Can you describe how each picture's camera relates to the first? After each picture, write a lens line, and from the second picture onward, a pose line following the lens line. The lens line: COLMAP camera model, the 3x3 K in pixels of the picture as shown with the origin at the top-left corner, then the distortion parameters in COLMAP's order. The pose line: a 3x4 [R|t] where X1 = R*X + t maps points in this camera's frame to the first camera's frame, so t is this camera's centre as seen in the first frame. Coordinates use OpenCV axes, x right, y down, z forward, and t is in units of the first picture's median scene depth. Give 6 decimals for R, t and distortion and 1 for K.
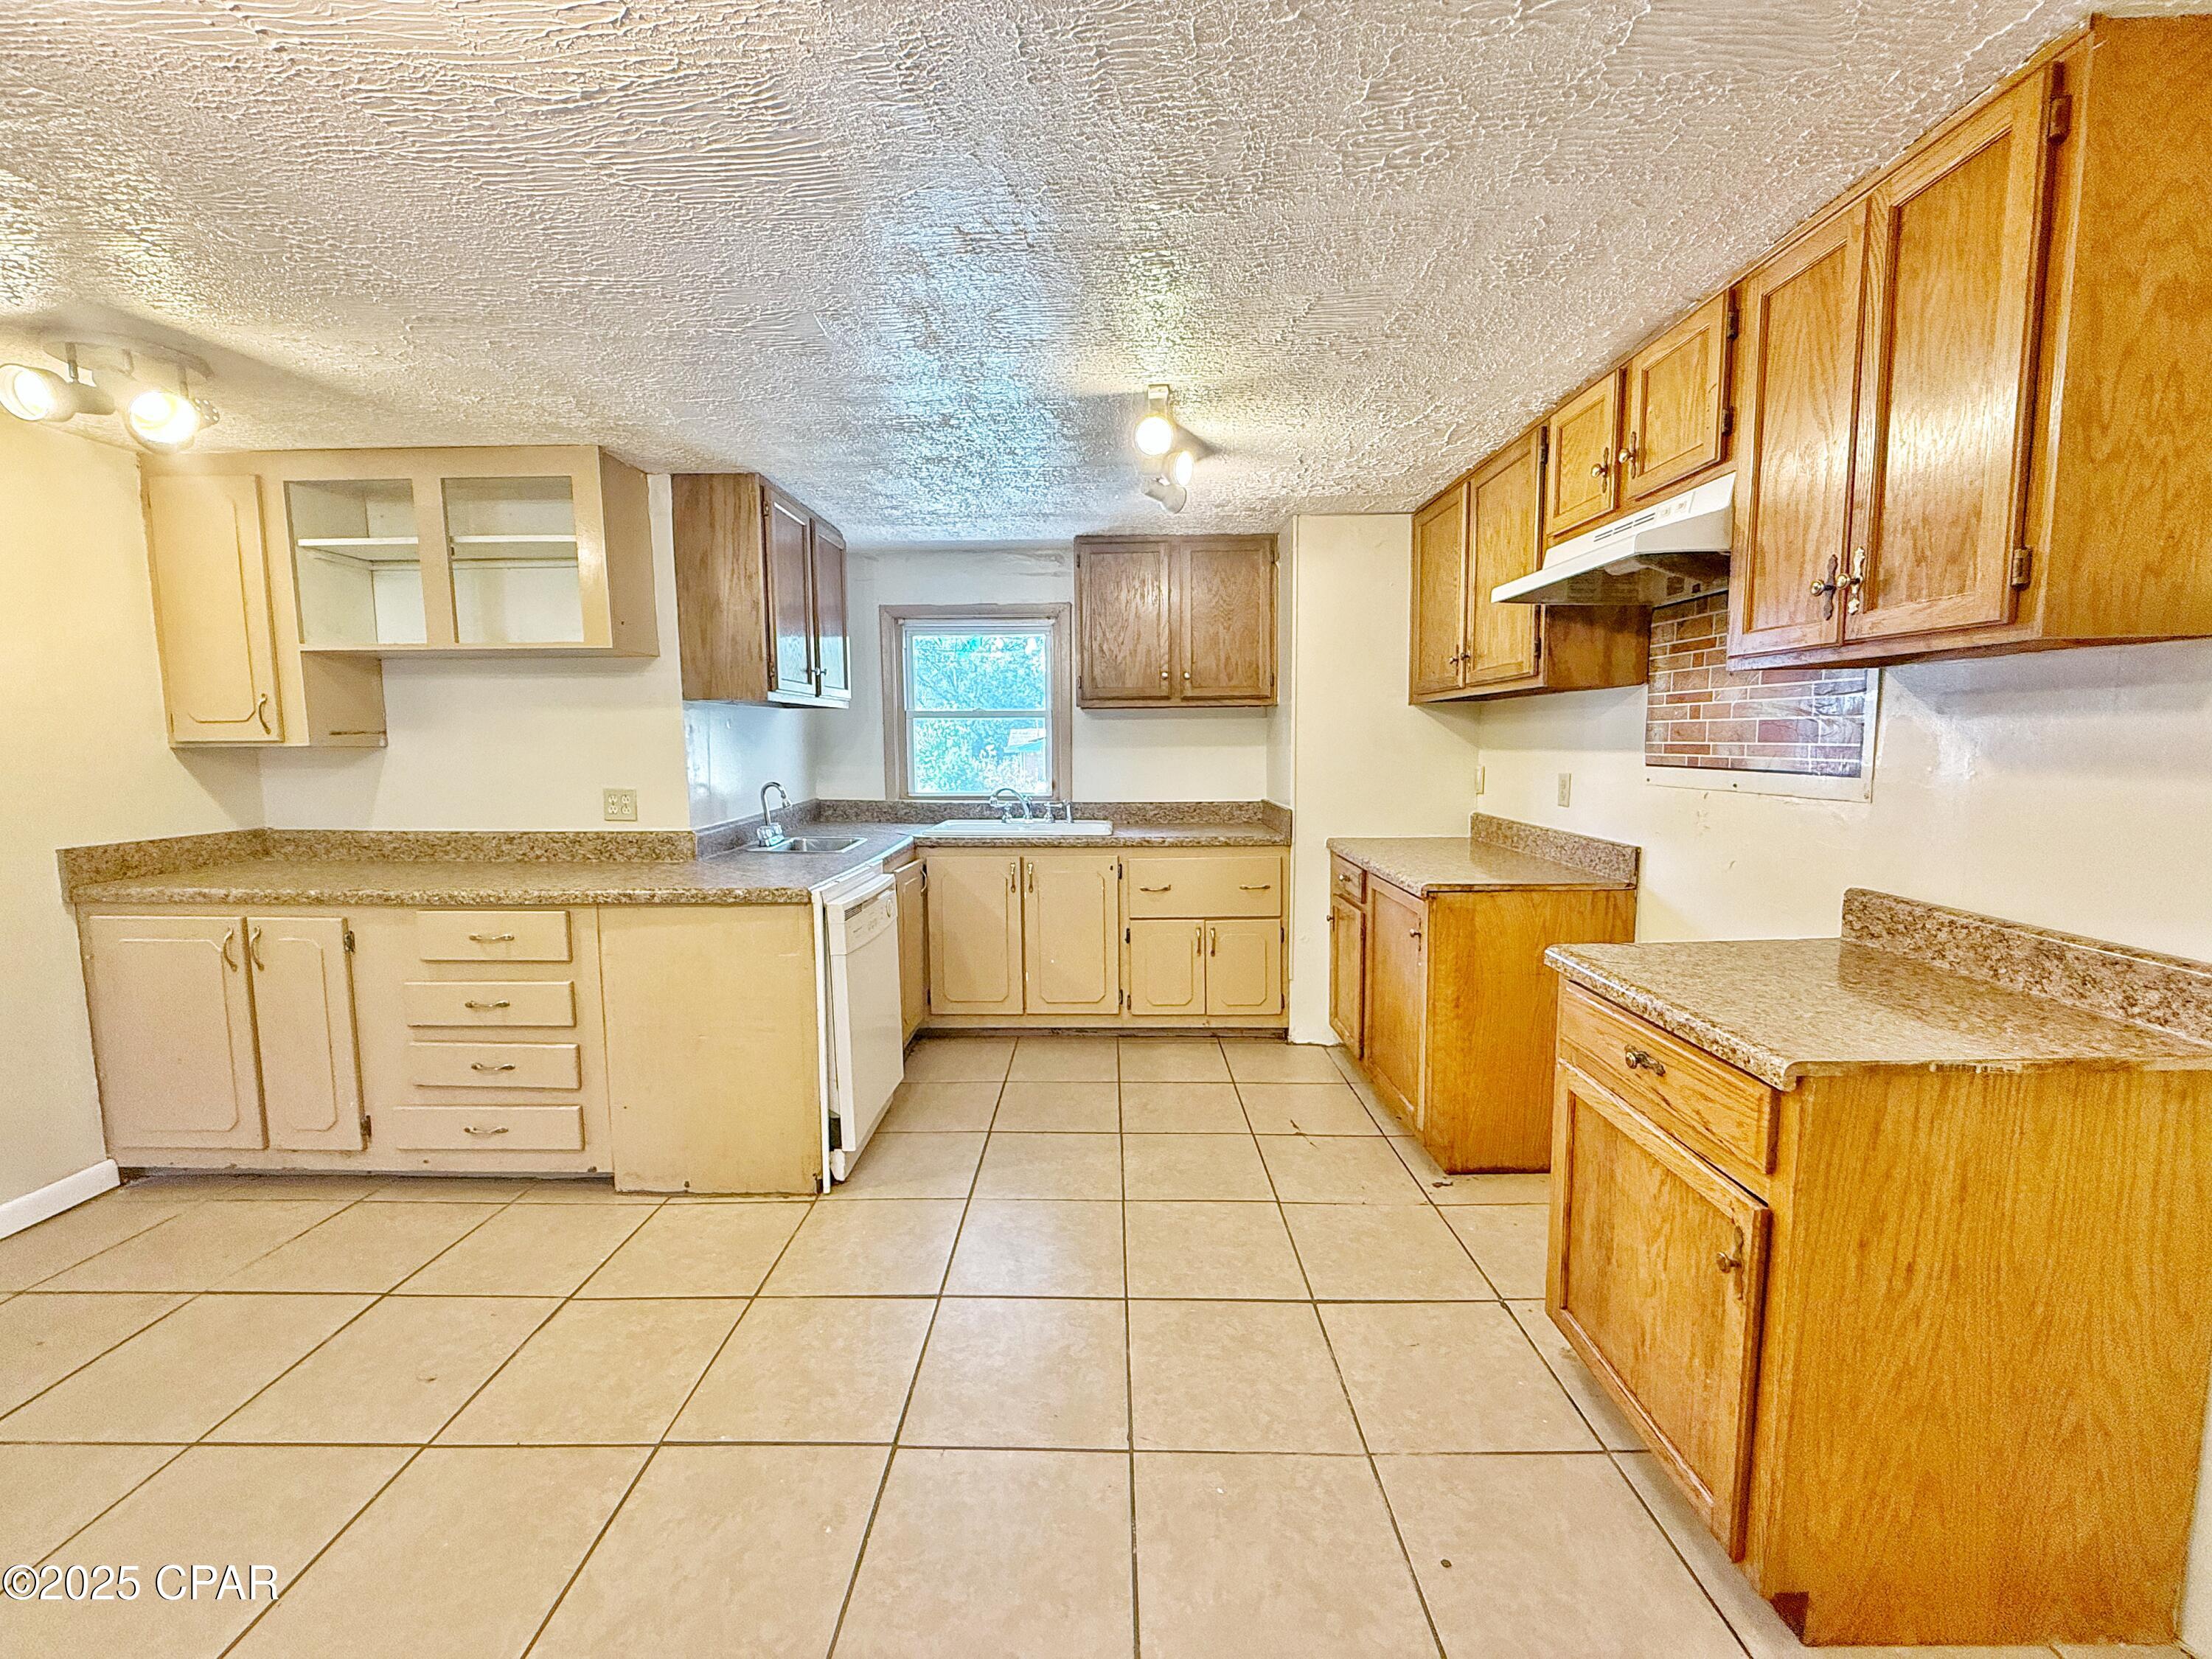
lens RADIAL K [[879.3, 0, 1098.6], [0, 879.3, 829.3], [0, 0, 1]] dist [-0.000471, 0.000035]
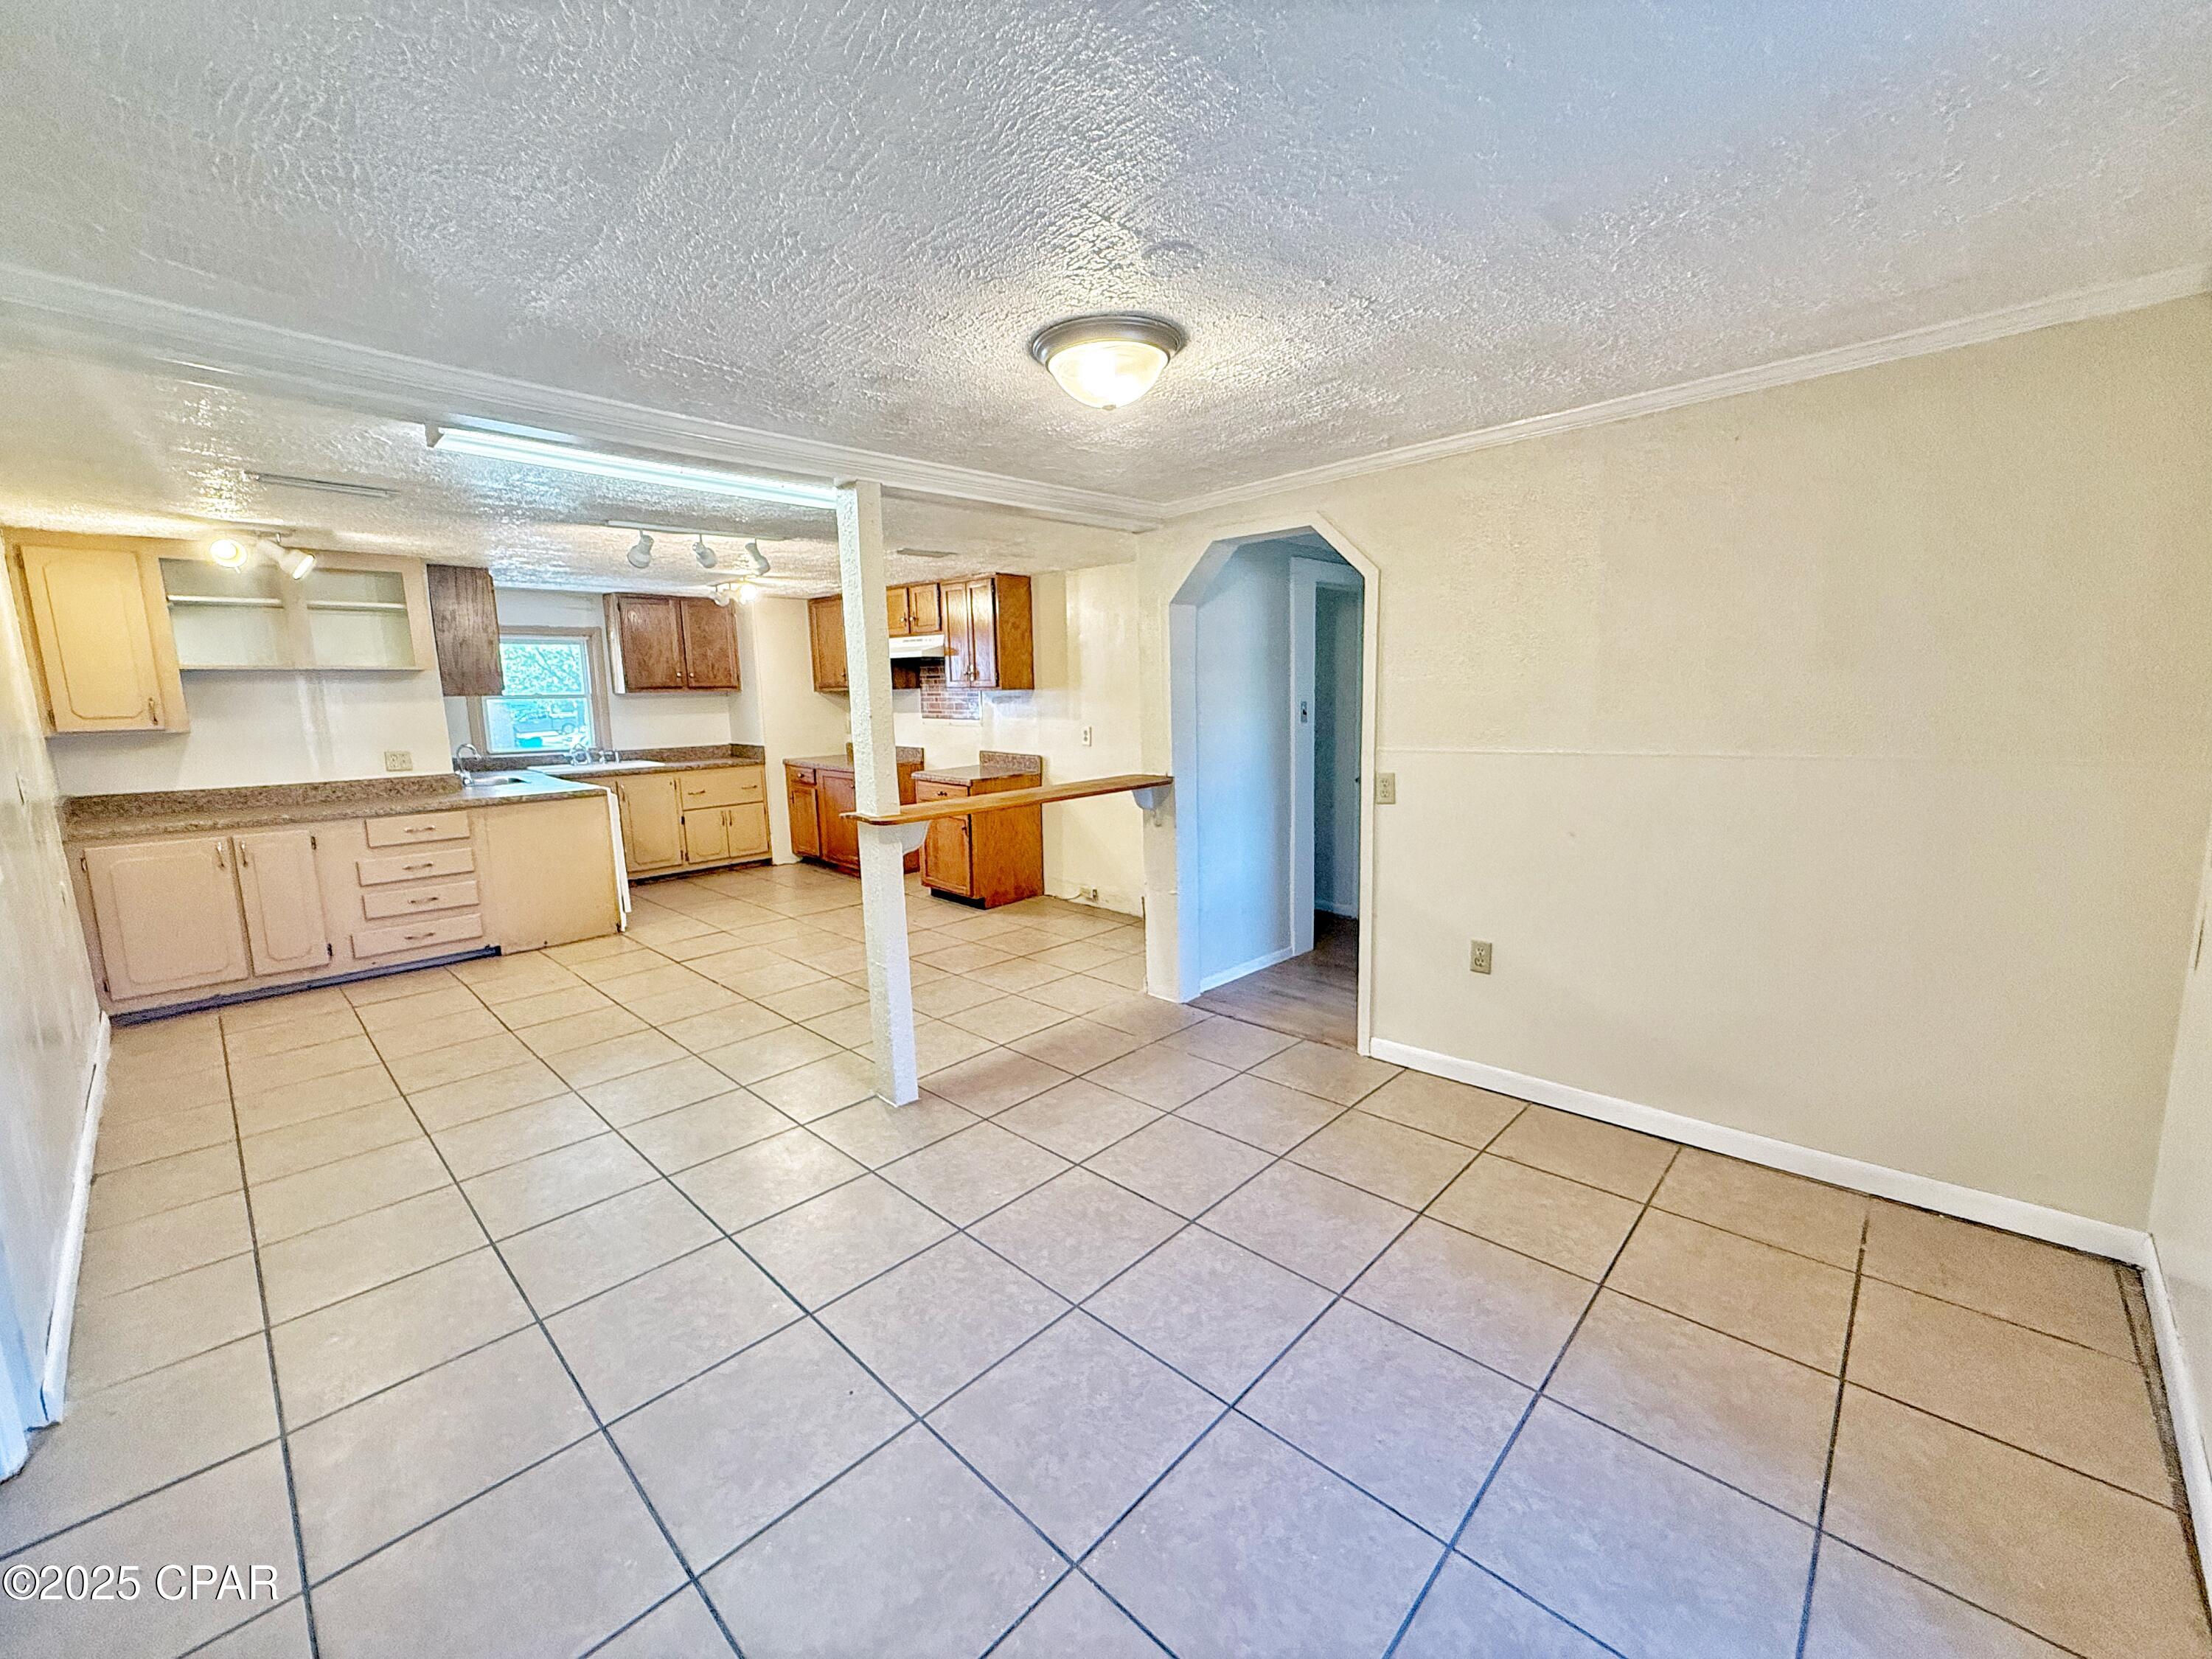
lens RADIAL K [[879.3, 0, 1109.0], [0, 879.3, 824.5], [0, 0, 1]] dist [-0.000471, 0.000035]
pose [[0.676474, -0.118731, 0.726833, -0.990657], [0.083883, 0.992918, 0.084126, 0.073453], [-0.731674, 0.004060, 0.681643, -1.263019]]
